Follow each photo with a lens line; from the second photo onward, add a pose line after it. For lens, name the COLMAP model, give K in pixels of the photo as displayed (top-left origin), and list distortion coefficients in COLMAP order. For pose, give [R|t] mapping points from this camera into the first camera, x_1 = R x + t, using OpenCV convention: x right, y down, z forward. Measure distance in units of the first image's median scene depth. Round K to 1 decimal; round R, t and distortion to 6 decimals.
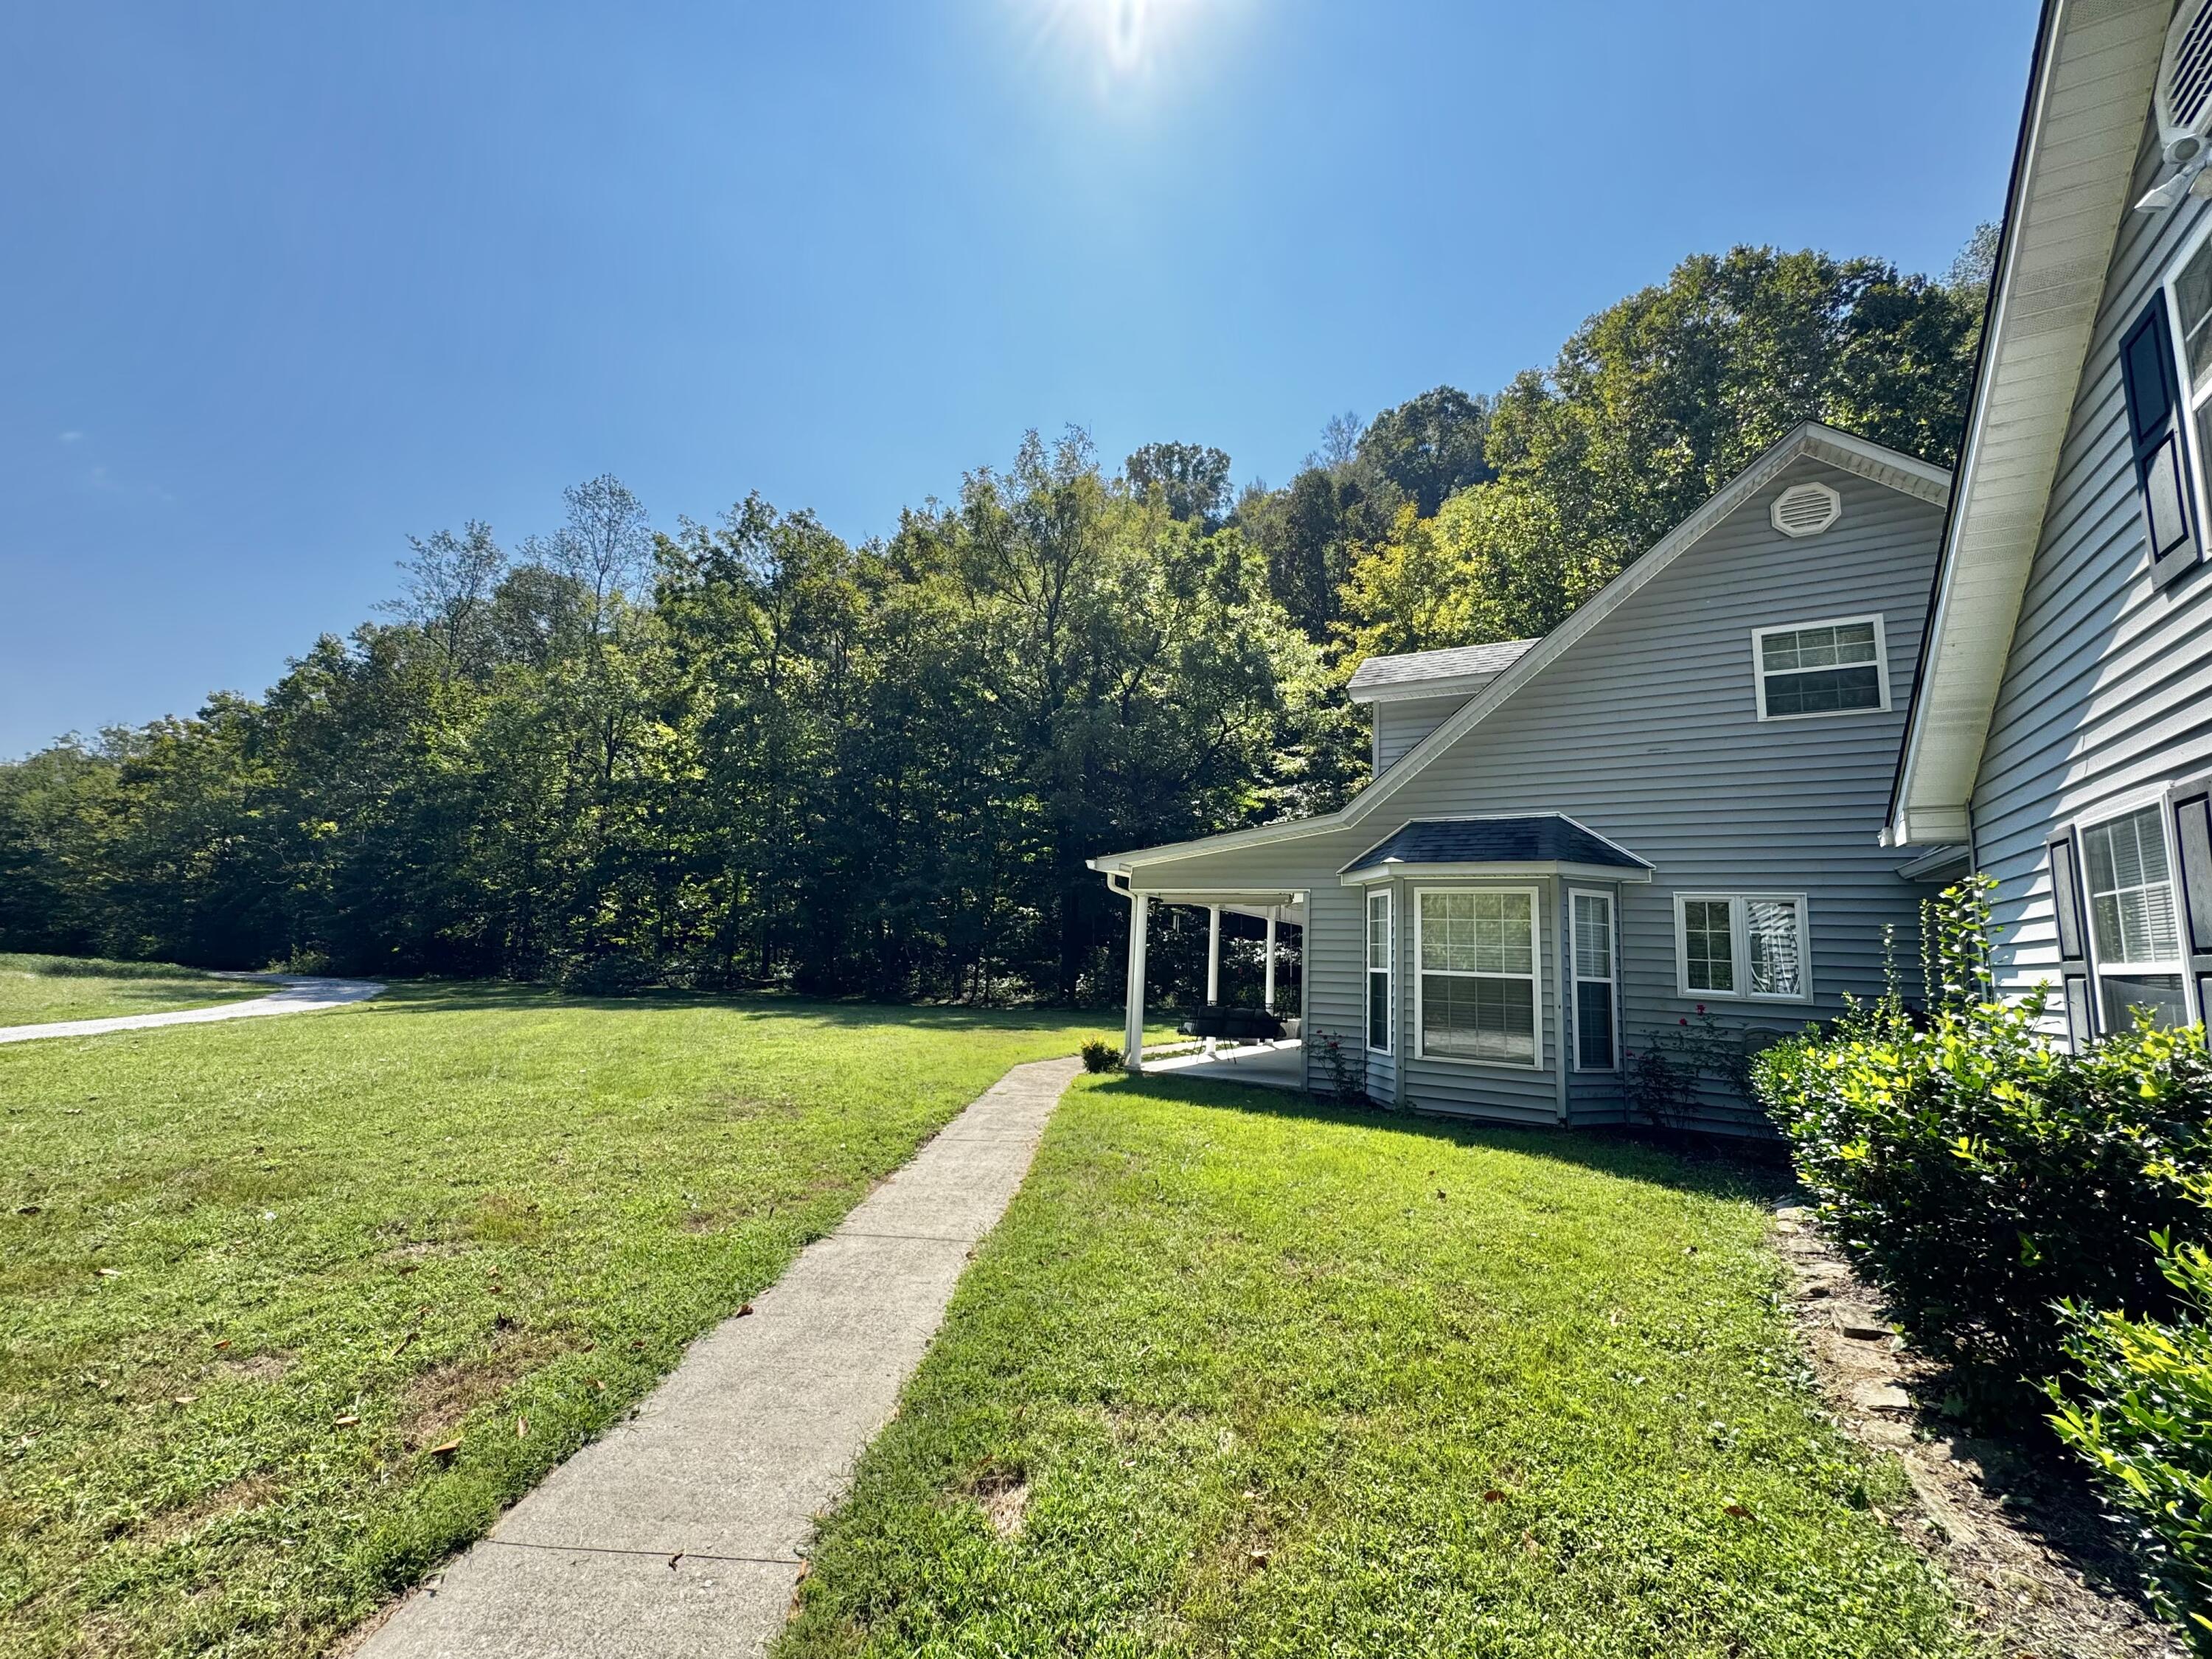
lens RADIAL K [[879.4, 0, 1118.2], [0, 879.4, 820.5], [0, 0, 1]] dist [-0.003559, 0.000893]
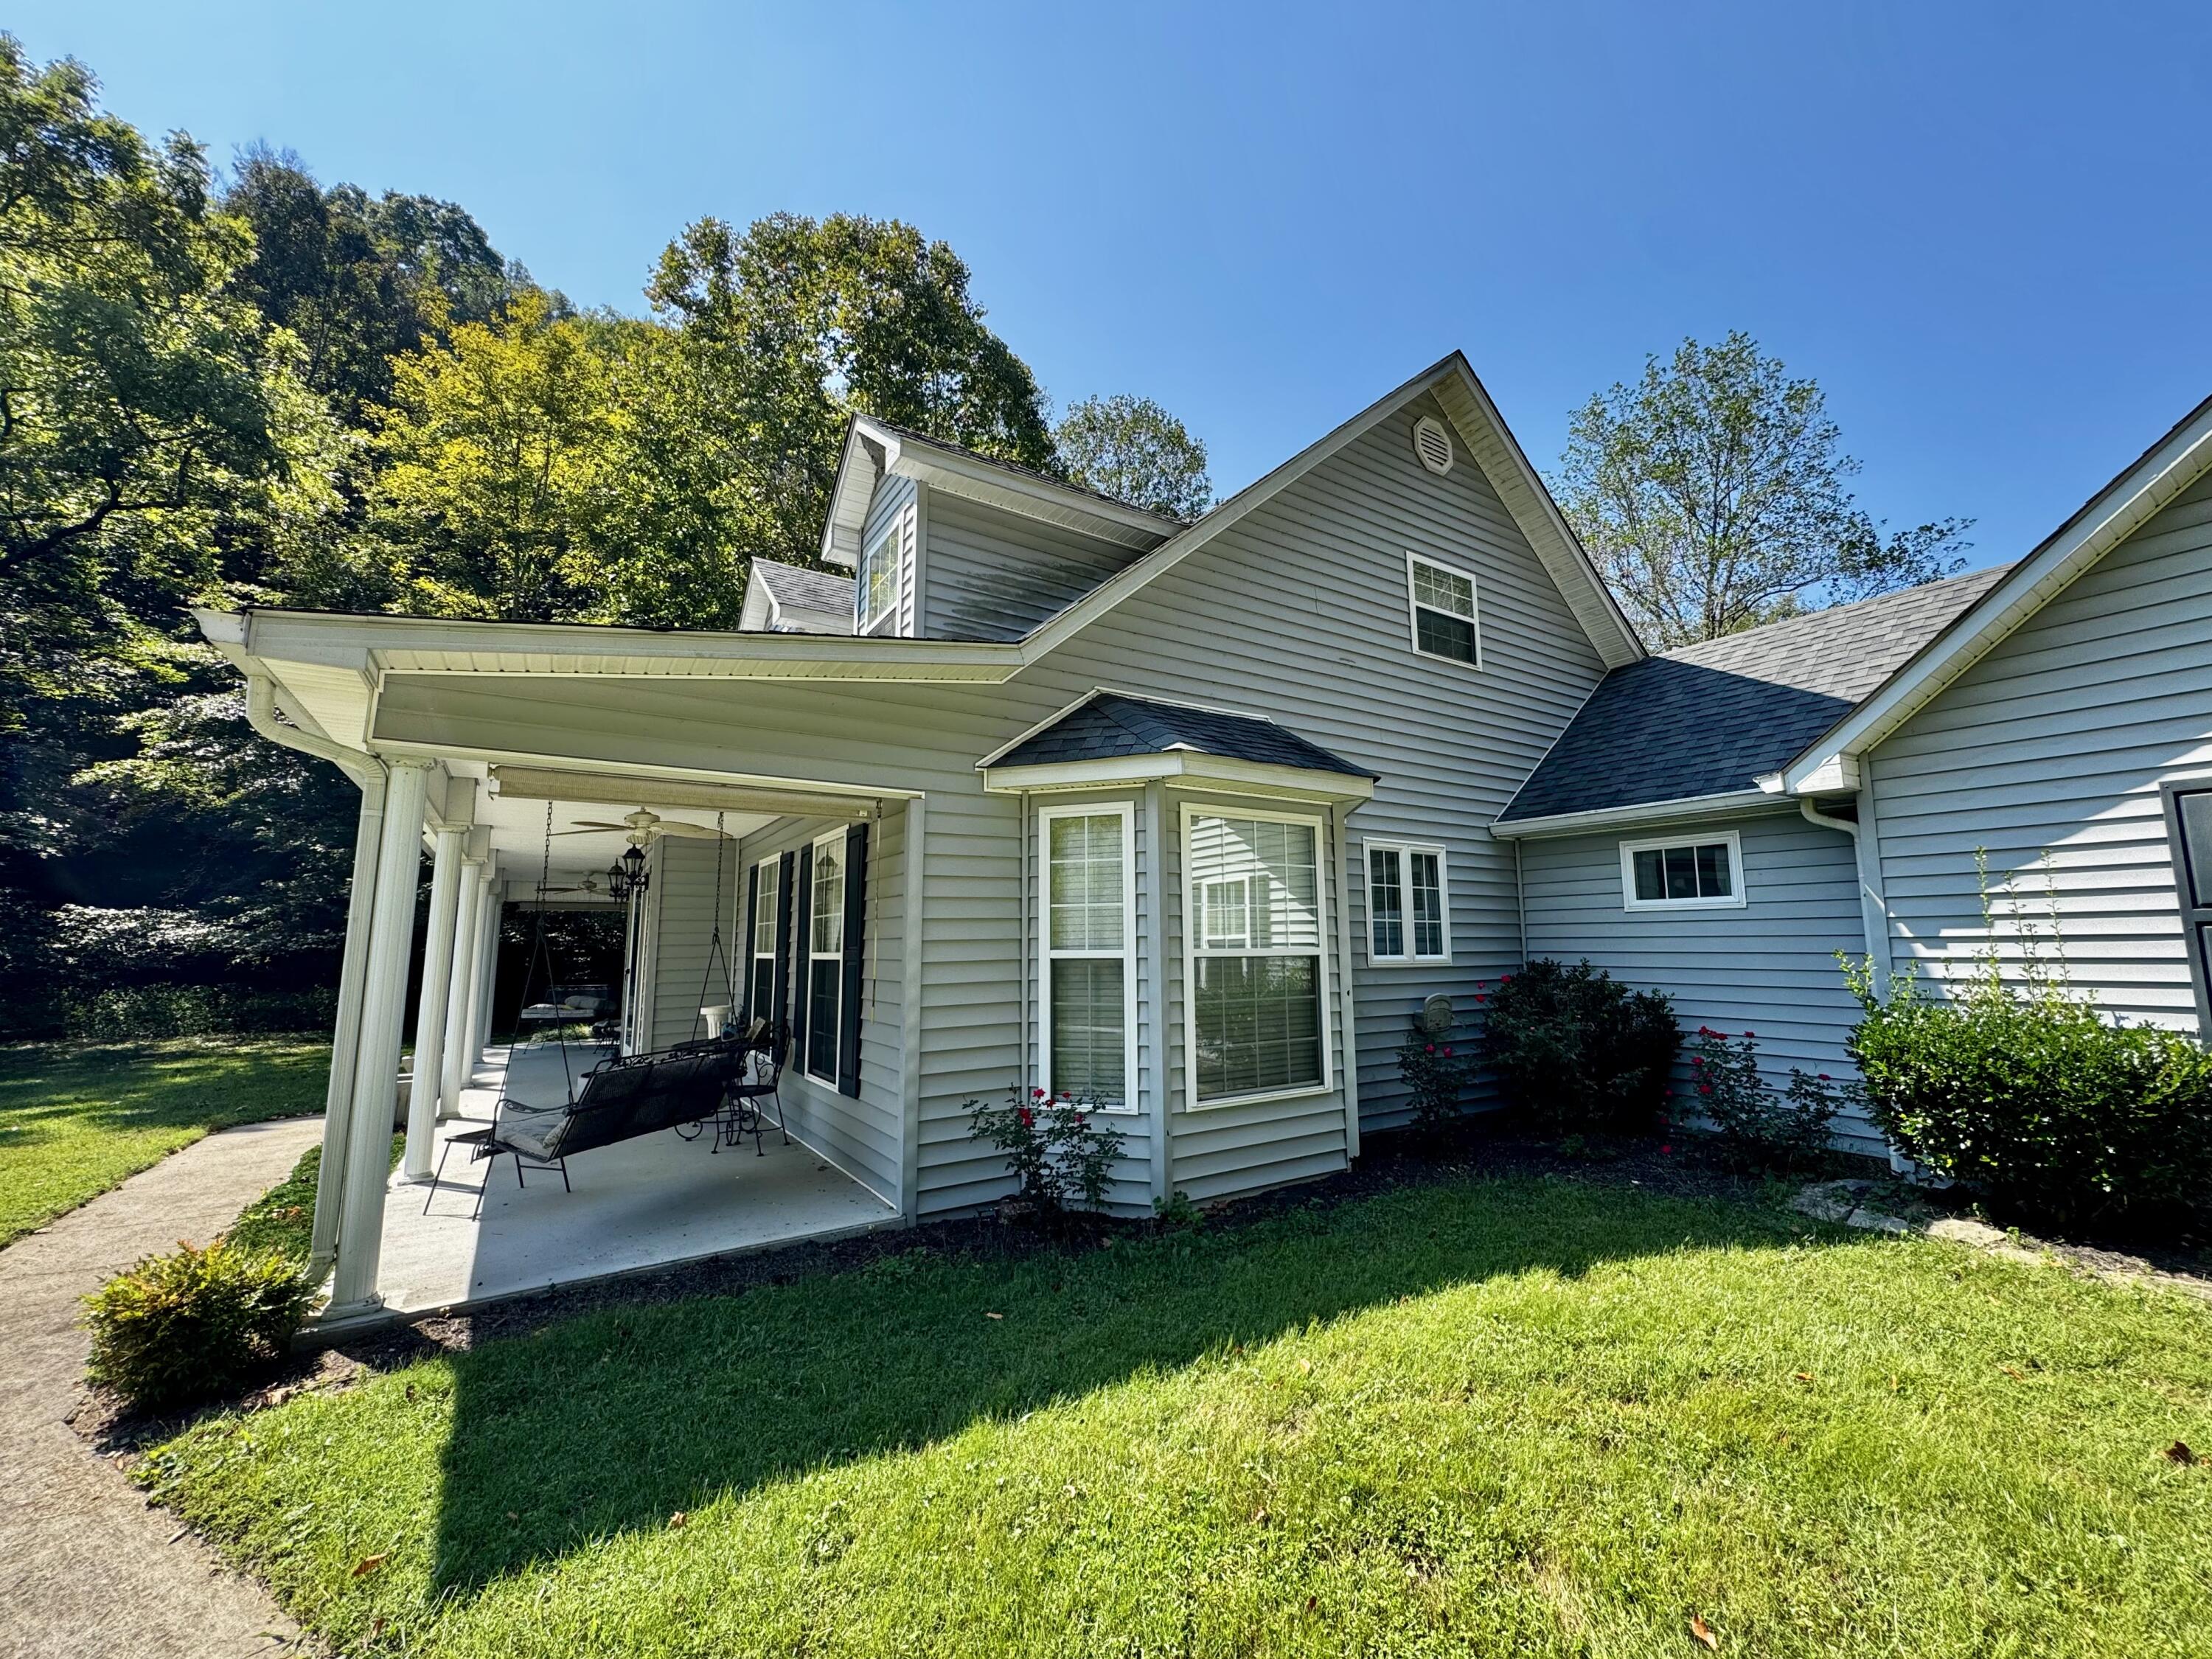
lens RADIAL K [[879.4, 0, 1099.0], [0, 879.4, 820.7], [0, 0, 1]] dist [-0.003559, 0.000893]
pose [[0.458548, 0.077047, 0.885323, -0.187836], [-0.110262, 0.993469, -0.029349, 0.112914], [-0.881803, -0.084160, 0.464049, 0.811826]]
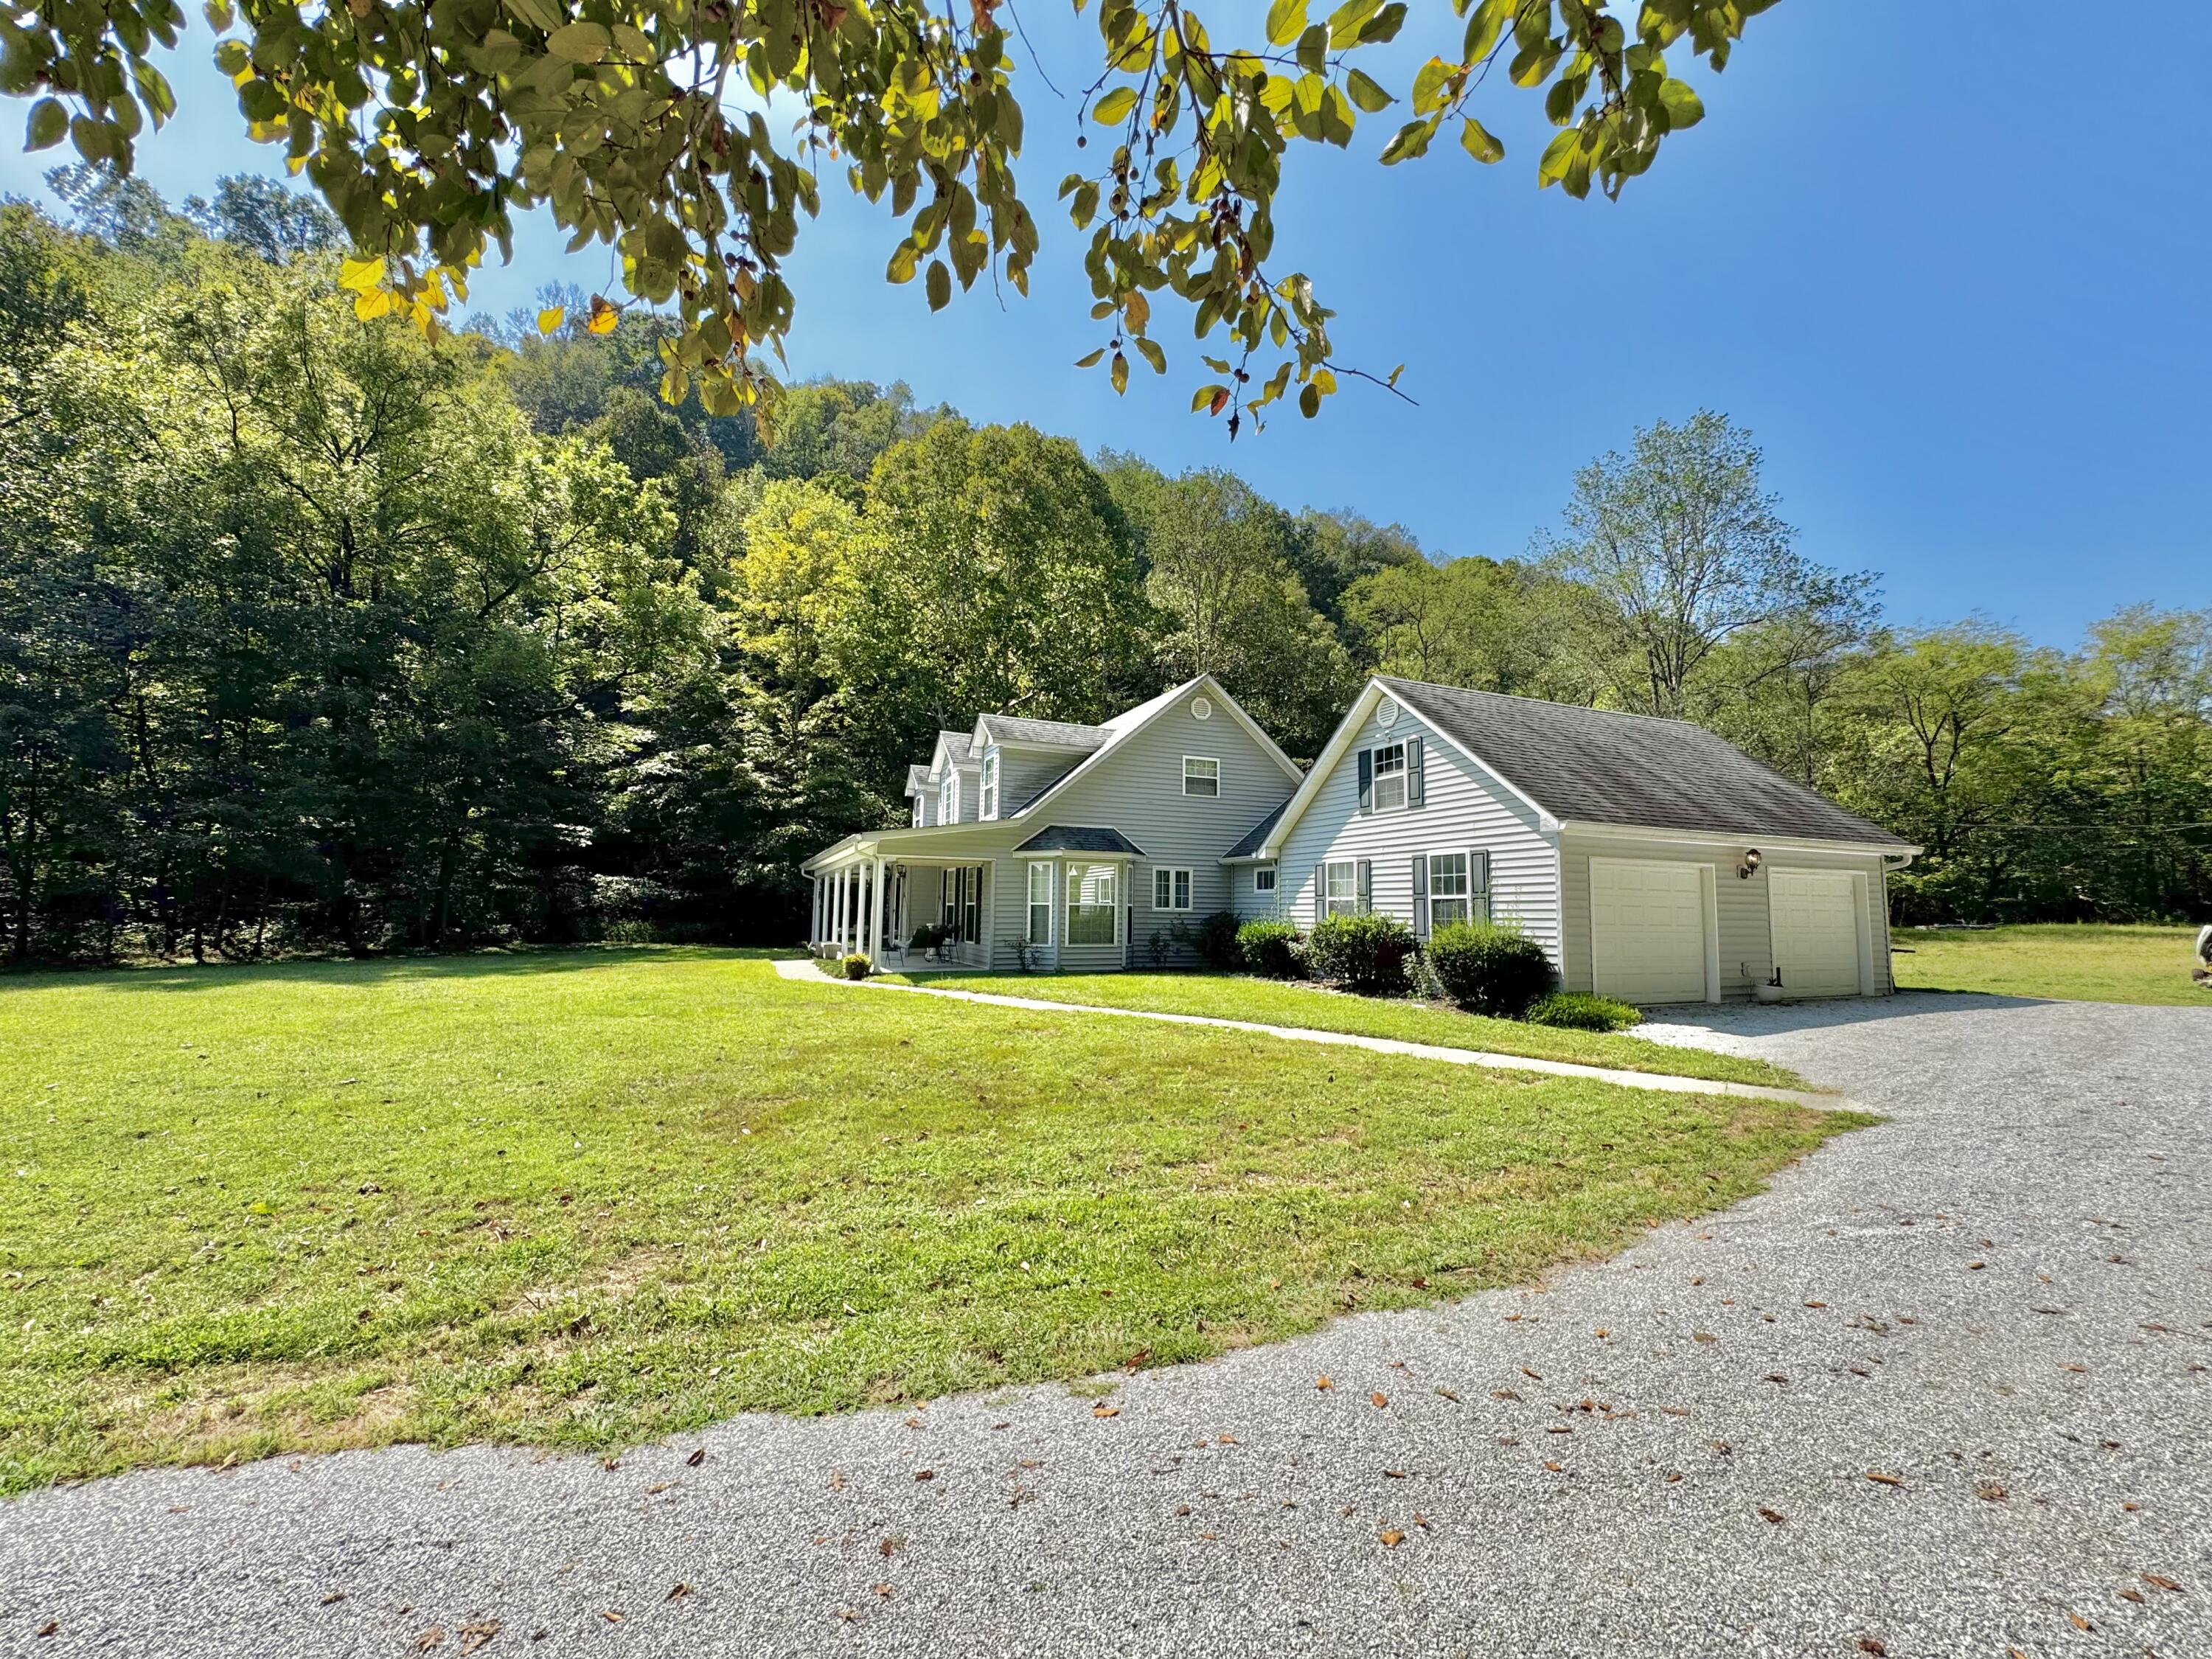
lens RADIAL K [[879.4, 0, 1108.1], [0, 879.4, 820.1], [0, 0, 1]] dist [-0.003559, 0.000893]
pose [[0.592879, 0.044560, 0.804057, -1.242499], [-0.110619, 0.993509, 0.026507, -0.082582], [-0.797657, -0.104659, 0.593960, -0.247708]]
